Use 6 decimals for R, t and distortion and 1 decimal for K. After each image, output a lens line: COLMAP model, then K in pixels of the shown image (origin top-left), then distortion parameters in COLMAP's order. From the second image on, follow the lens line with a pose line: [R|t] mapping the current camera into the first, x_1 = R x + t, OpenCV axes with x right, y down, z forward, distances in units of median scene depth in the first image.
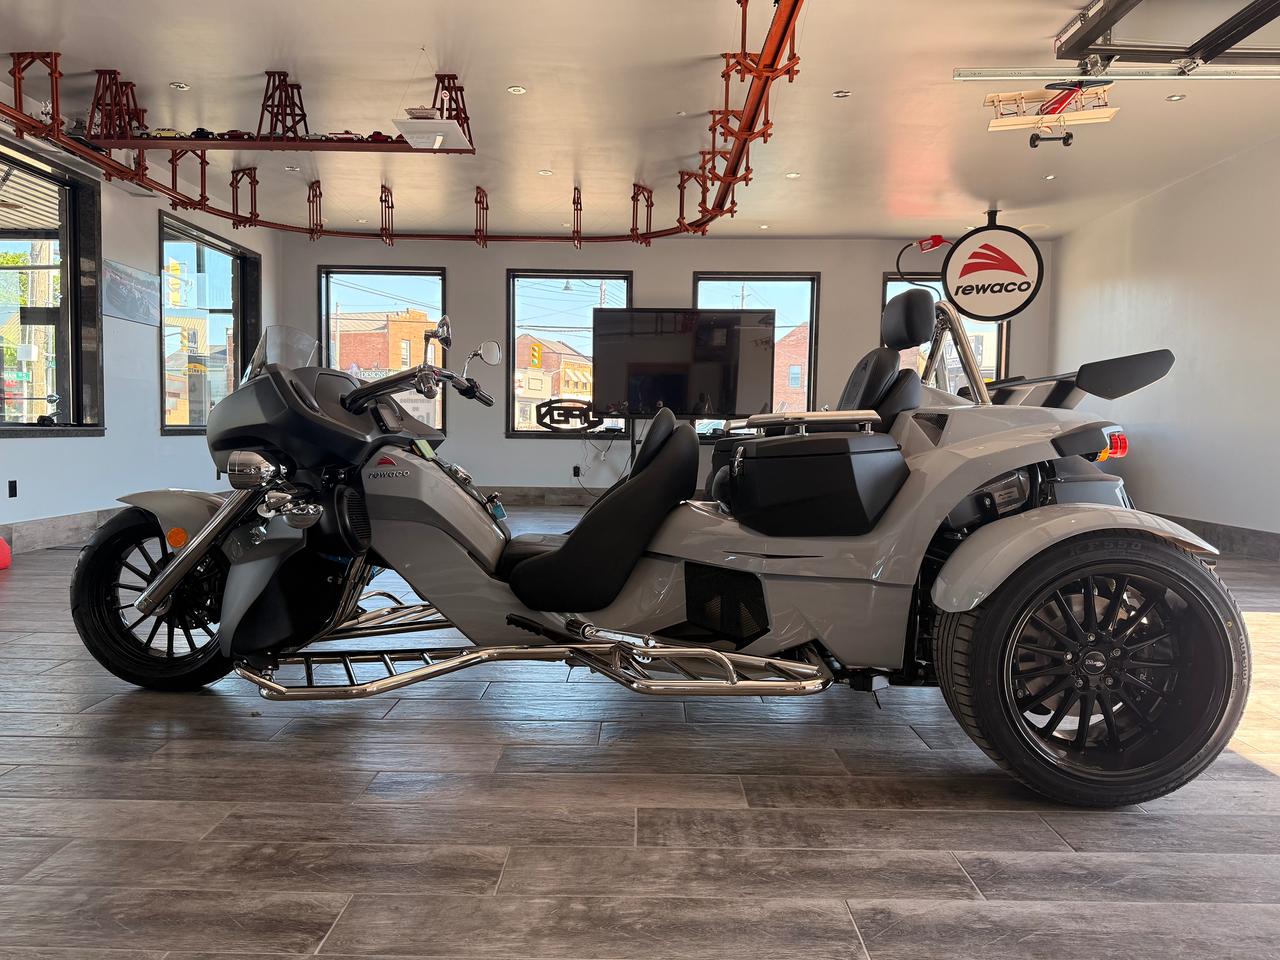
lens RADIAL K [[907.6, 0, 631.6], [0, 907.6, 492.8], [0, 0, 1]] dist [-0.003226, -0.012926]
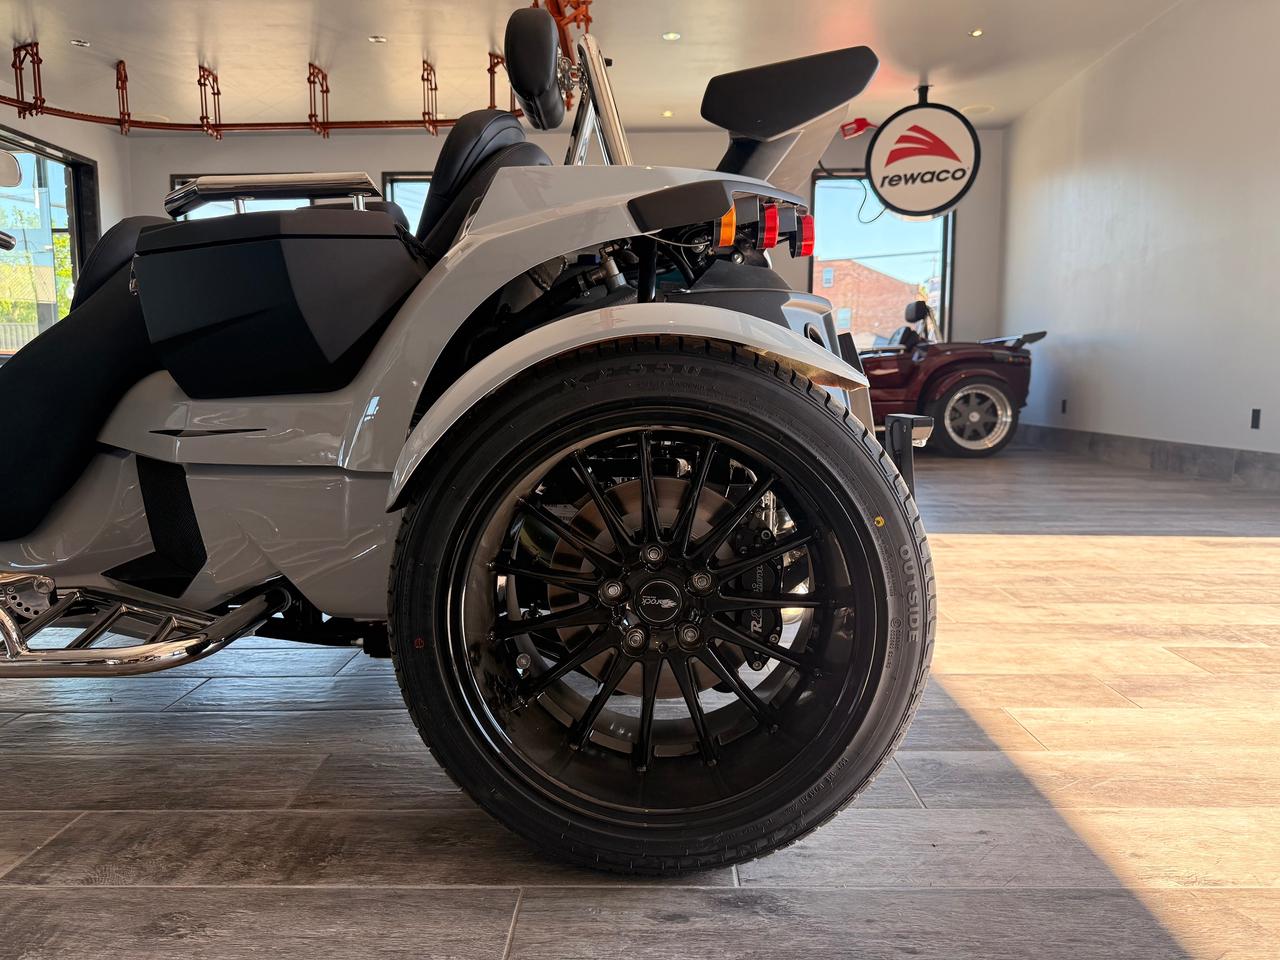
lens RADIAL K [[925.9, 0, 637.0], [0, 925.9, 486.8], [0, 0, 1]] dist [-0.000591, -0.018955]
pose [[0.999823, -0.018568, 0.002909, 0.162408], [0.018415, 0.998774, 0.045953, 0.030781], [-0.003759, -0.045891, 0.998939, 0.150184]]
